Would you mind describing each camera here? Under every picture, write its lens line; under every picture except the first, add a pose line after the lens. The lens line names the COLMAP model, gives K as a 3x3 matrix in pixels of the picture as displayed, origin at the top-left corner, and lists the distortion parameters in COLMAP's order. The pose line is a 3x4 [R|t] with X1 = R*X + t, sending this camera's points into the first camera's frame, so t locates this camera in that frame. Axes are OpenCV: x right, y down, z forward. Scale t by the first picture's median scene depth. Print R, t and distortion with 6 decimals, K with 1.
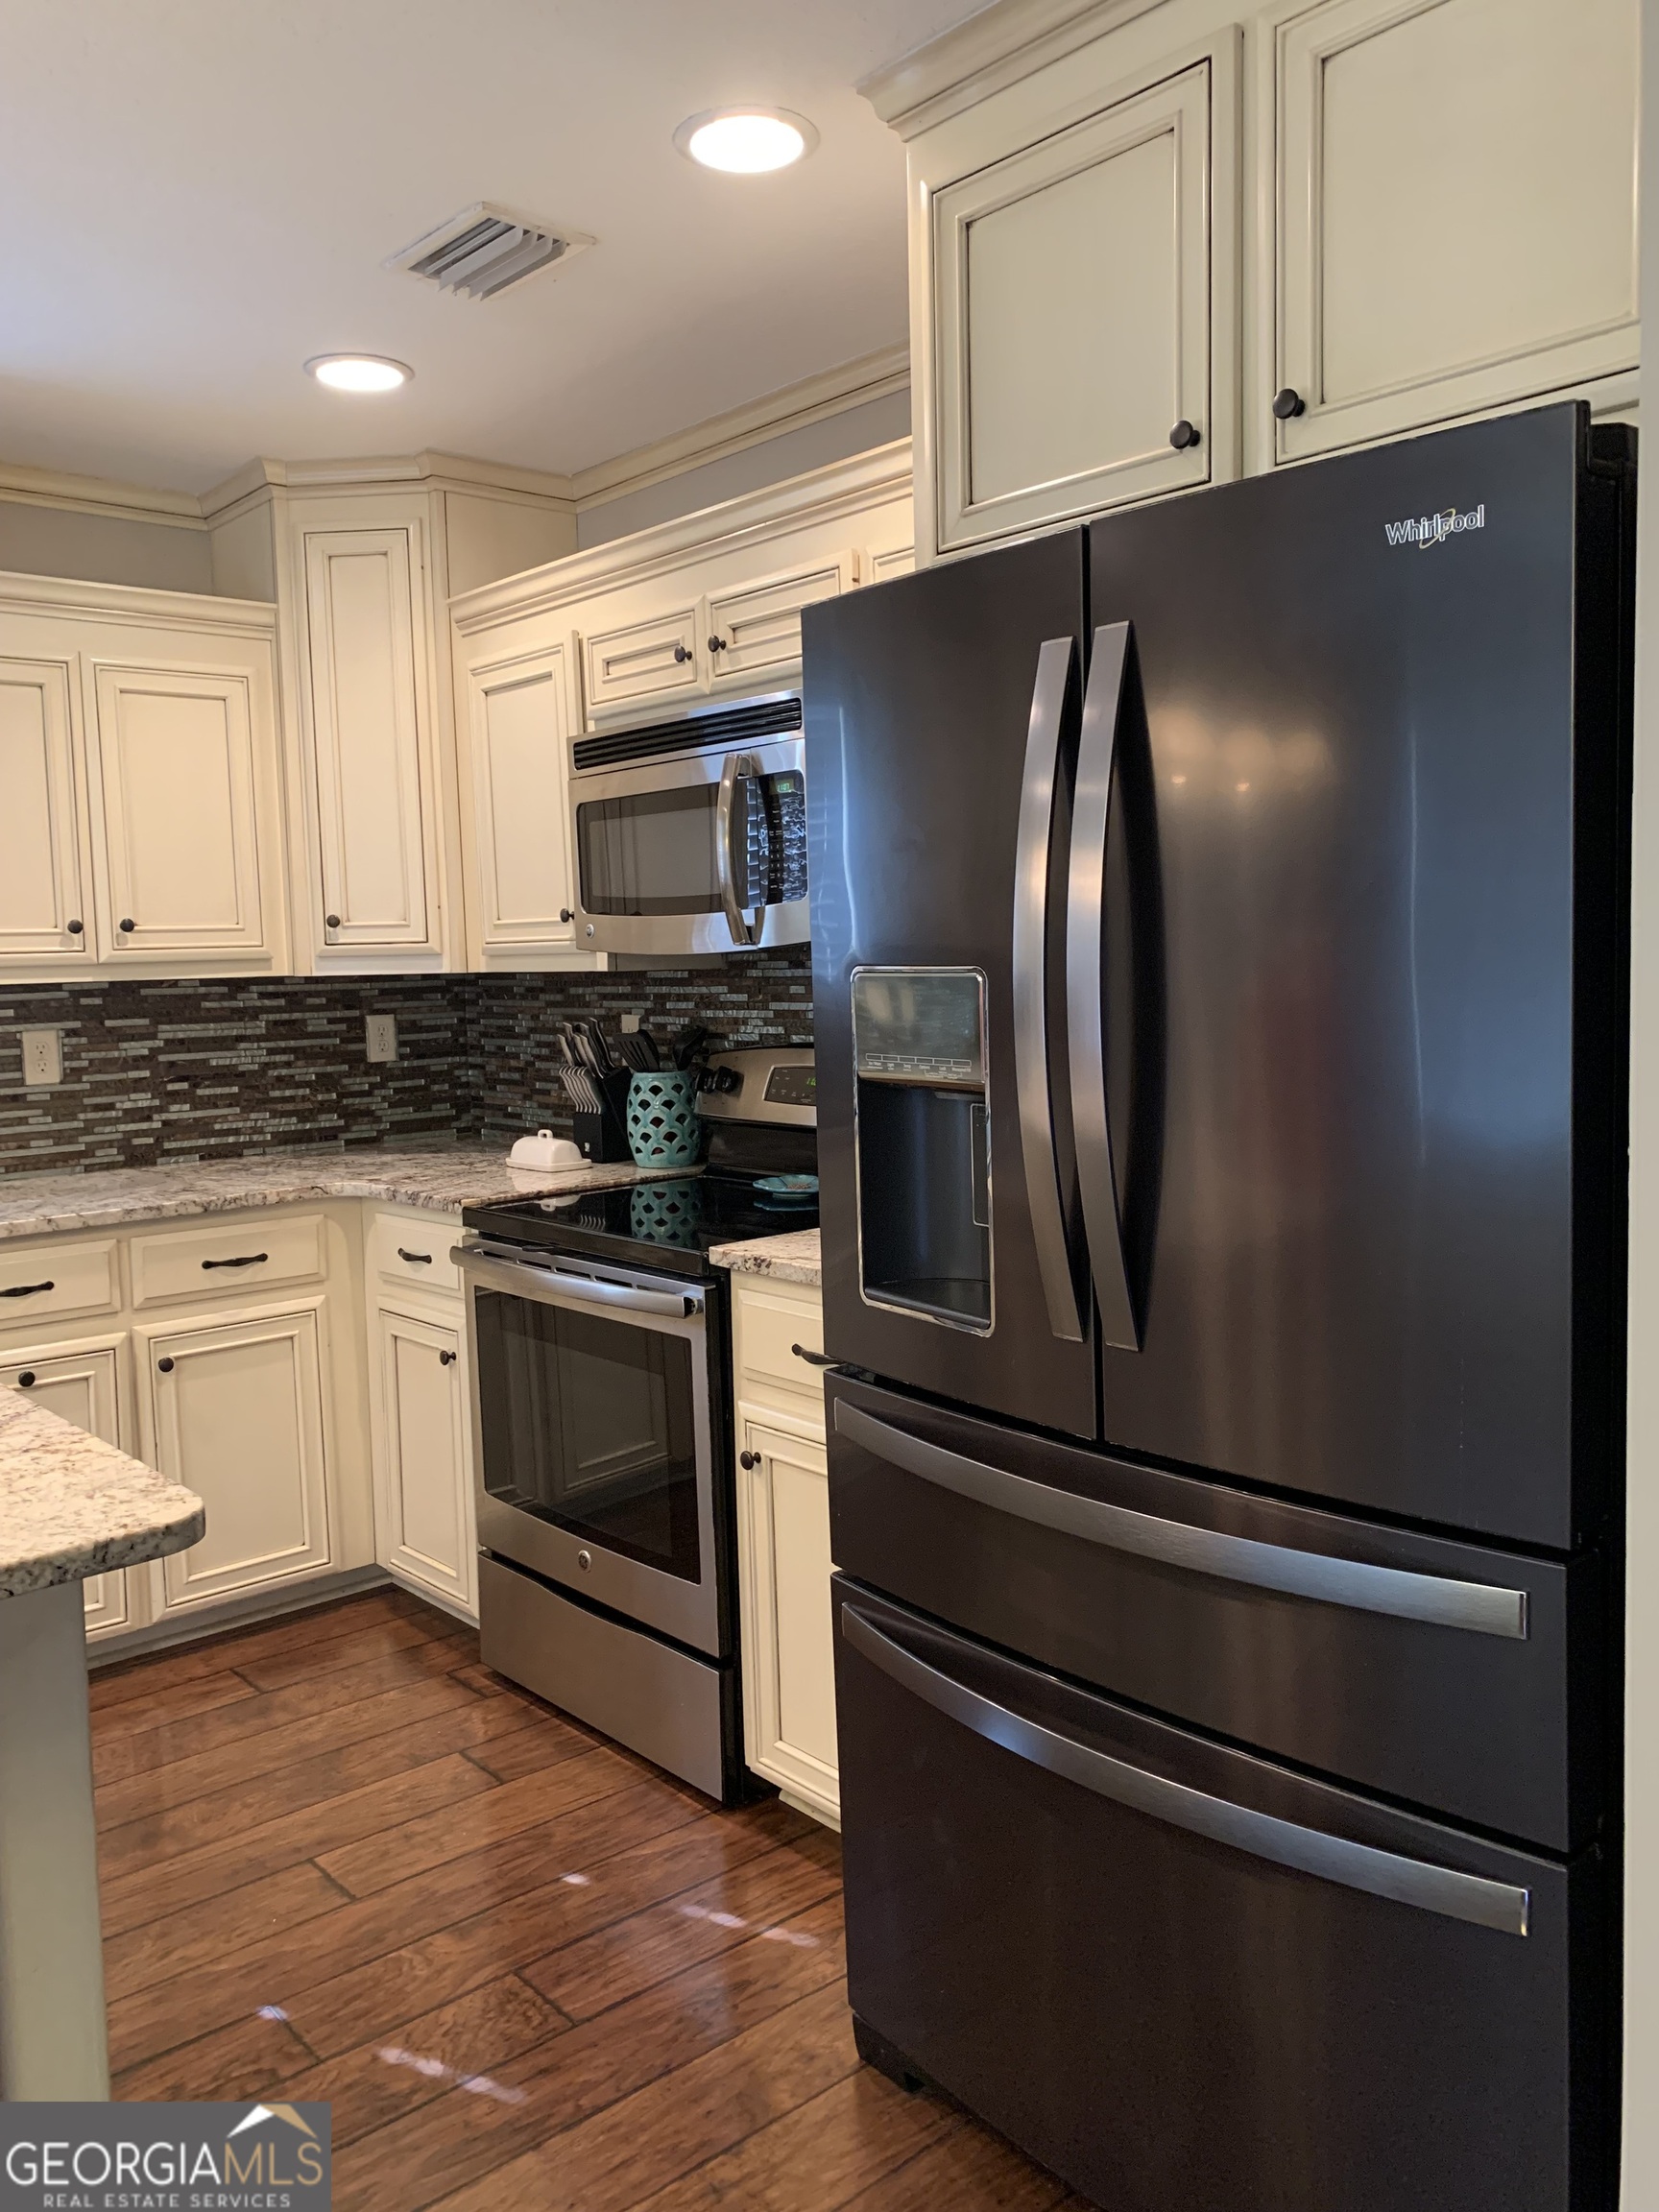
lens RADIAL K [[1698.8, 0, 827.2], [0, 1698.8, 1087.7], [0, 0, 1]] dist [0.054112, -0.072820]
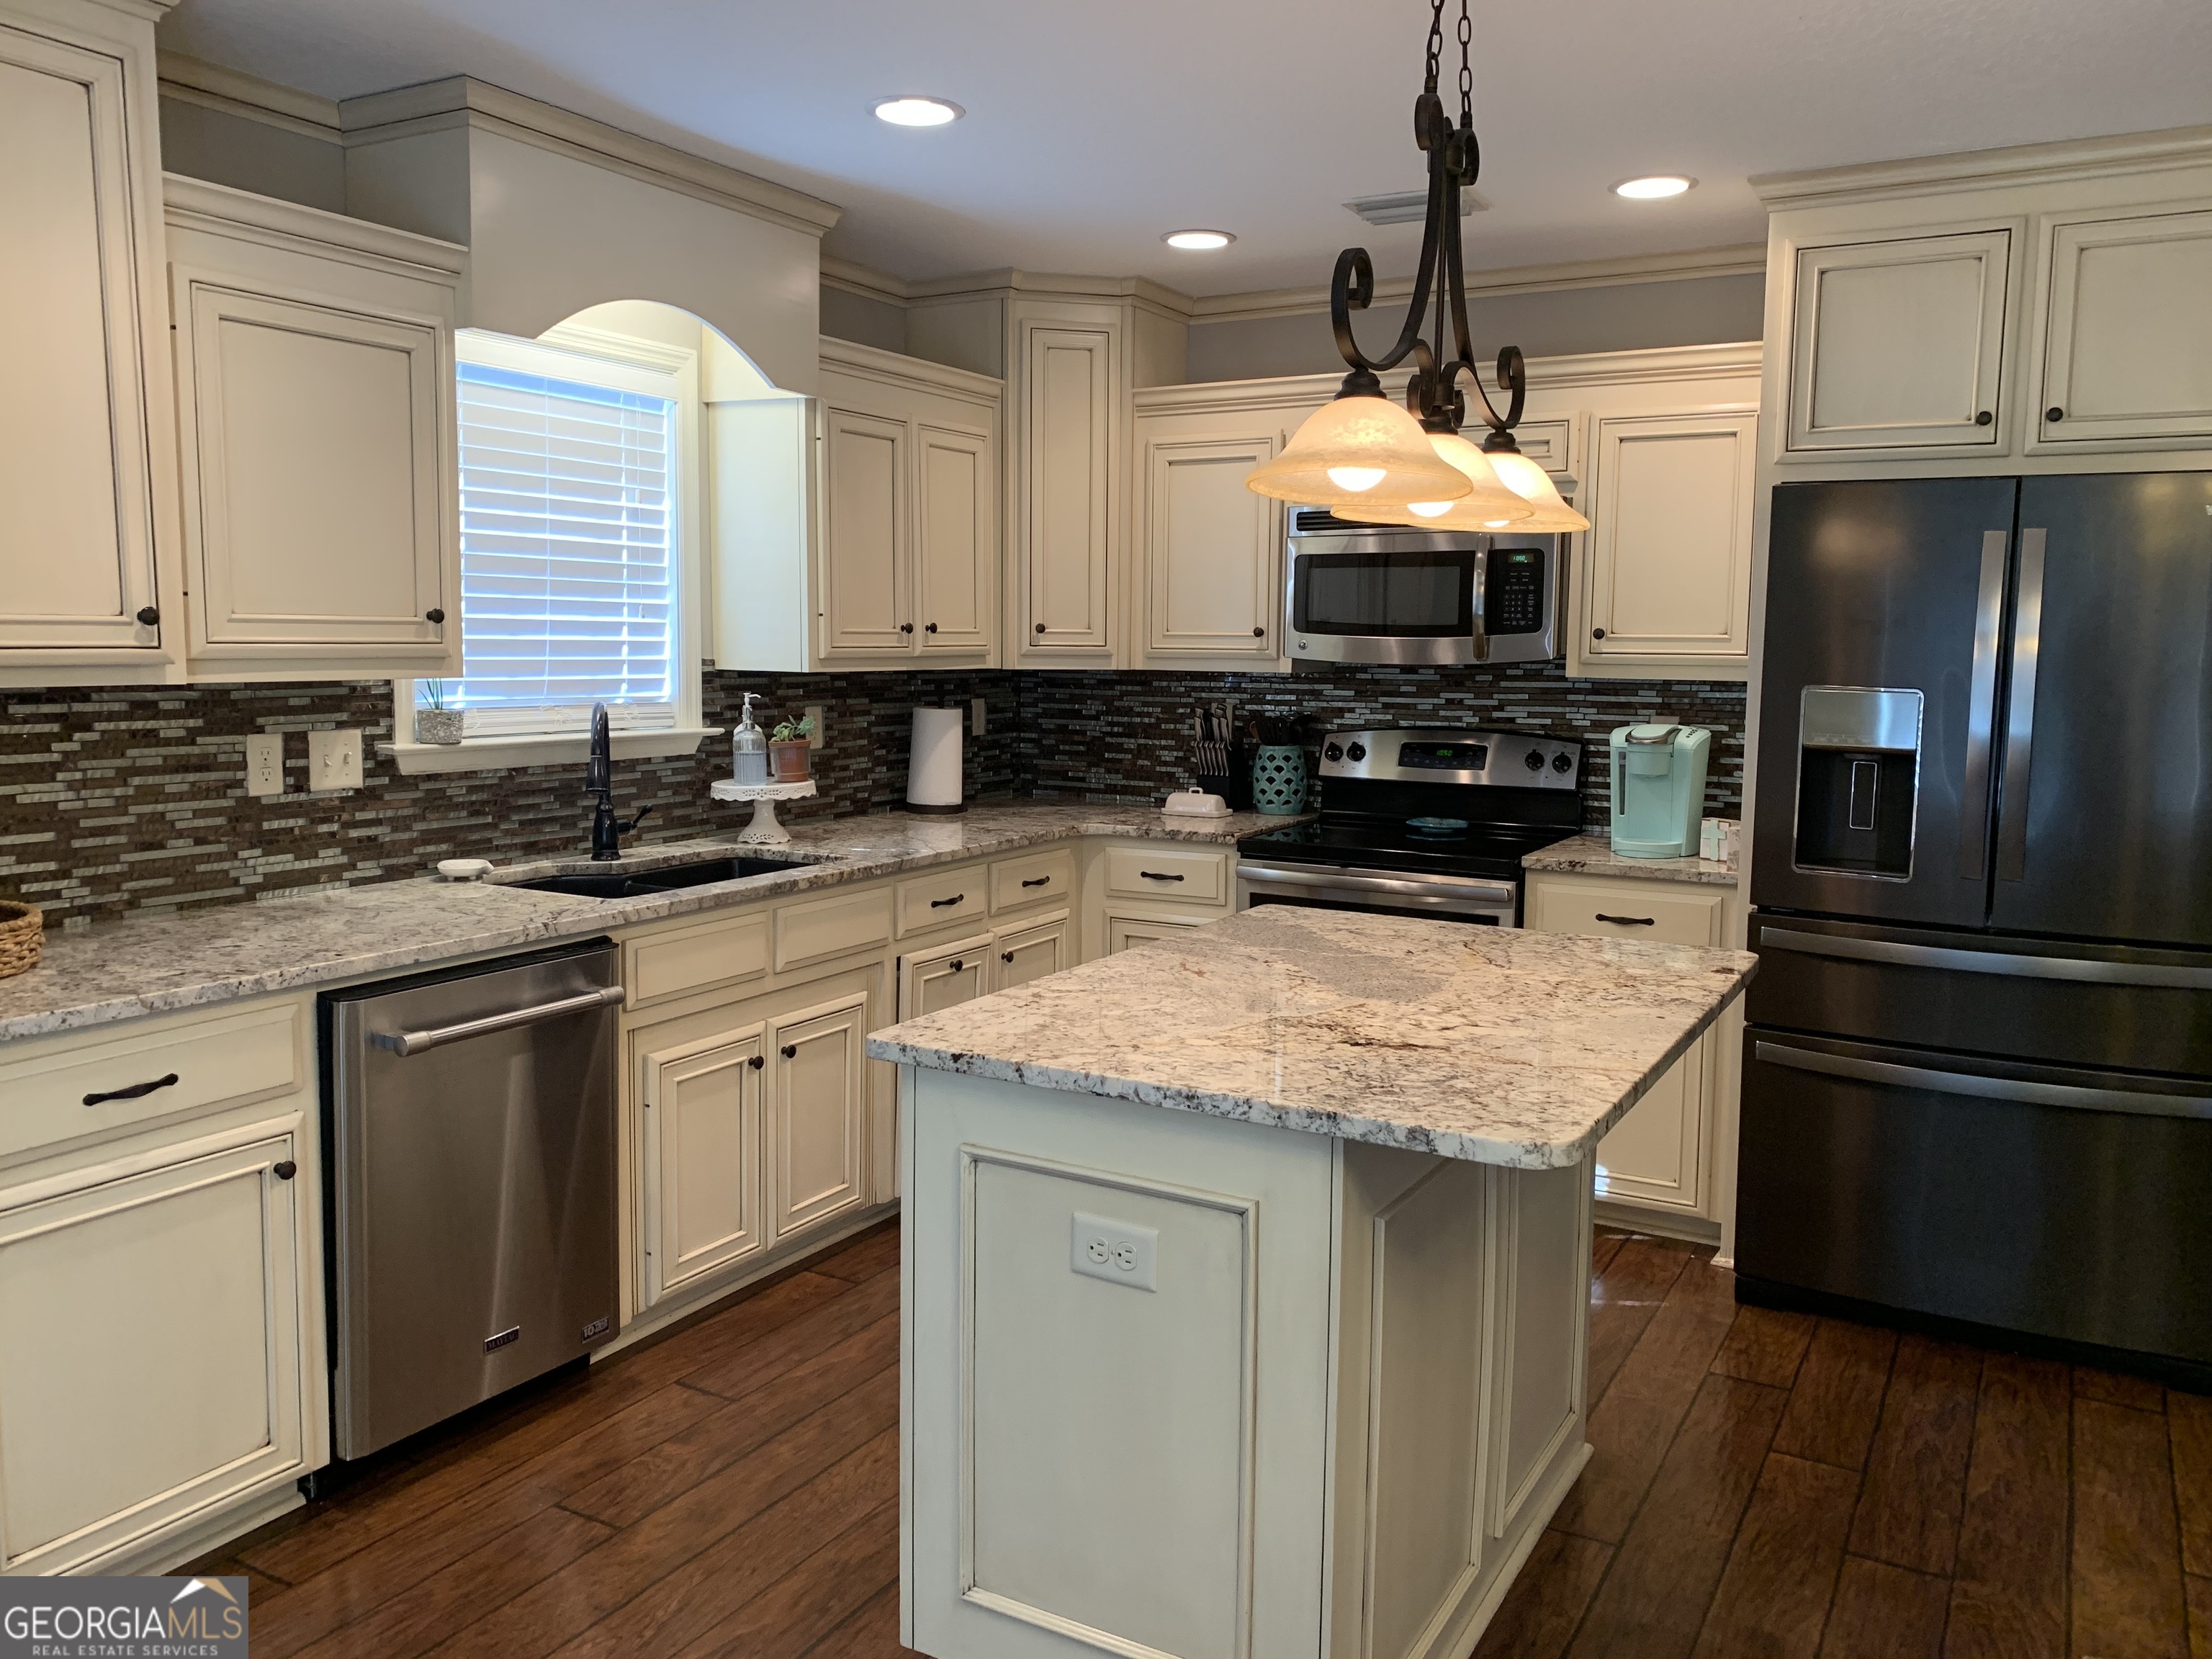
lens RADIAL K [[1698.8, 0, 1112.4], [0, 1698.8, 830.7], [0, 0, 1]] dist [0.054112, -0.072820]
pose [[0.942266, -0.004811, 0.334831, -0.676724], [-0.006773, 0.999418, 0.033419, 0.014418], [-0.334797, -0.033758, 0.941685, -0.254788]]
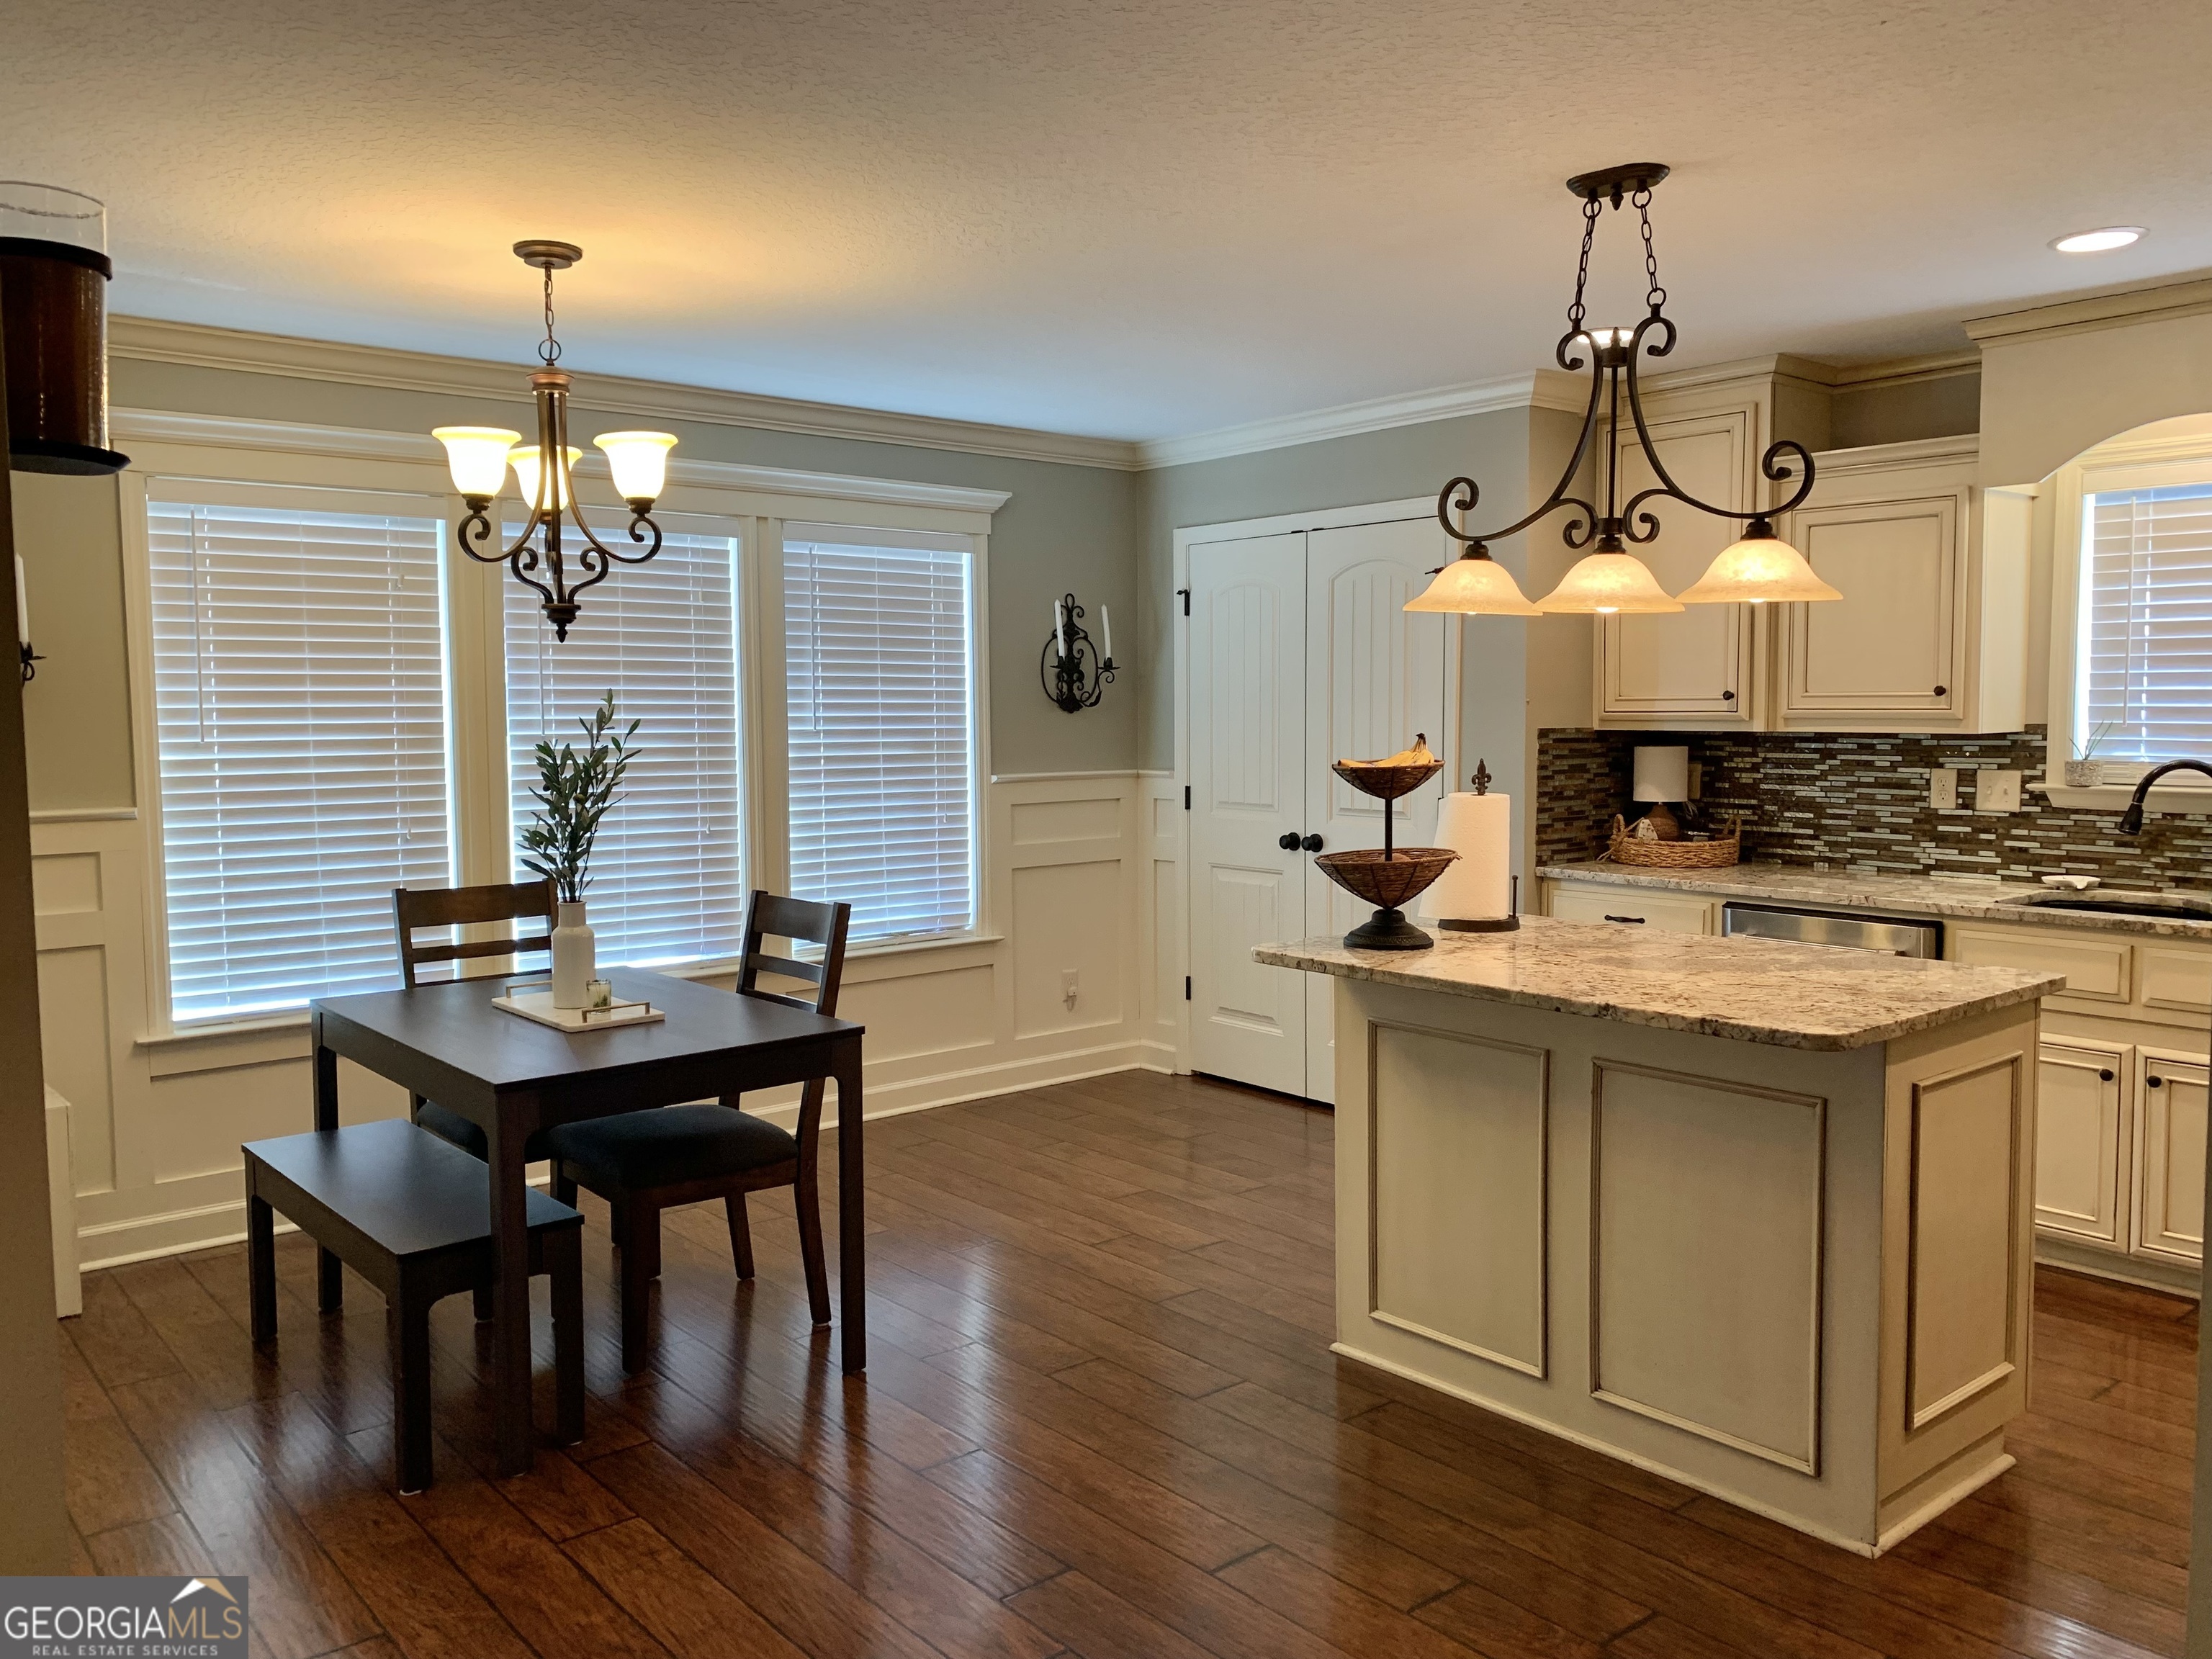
lens RADIAL K [[1698.8, 0, 1104.5], [0, 1698.8, 826.3], [0, 0, 1]] dist [0.054112, -0.072820]
pose [[-0.015540, 0.096790, -0.995183, 0.573530], [-0.073872, 0.992472, 0.097680, -0.041139], [0.997147, 0.075035, -0.008273, 0.077560]]
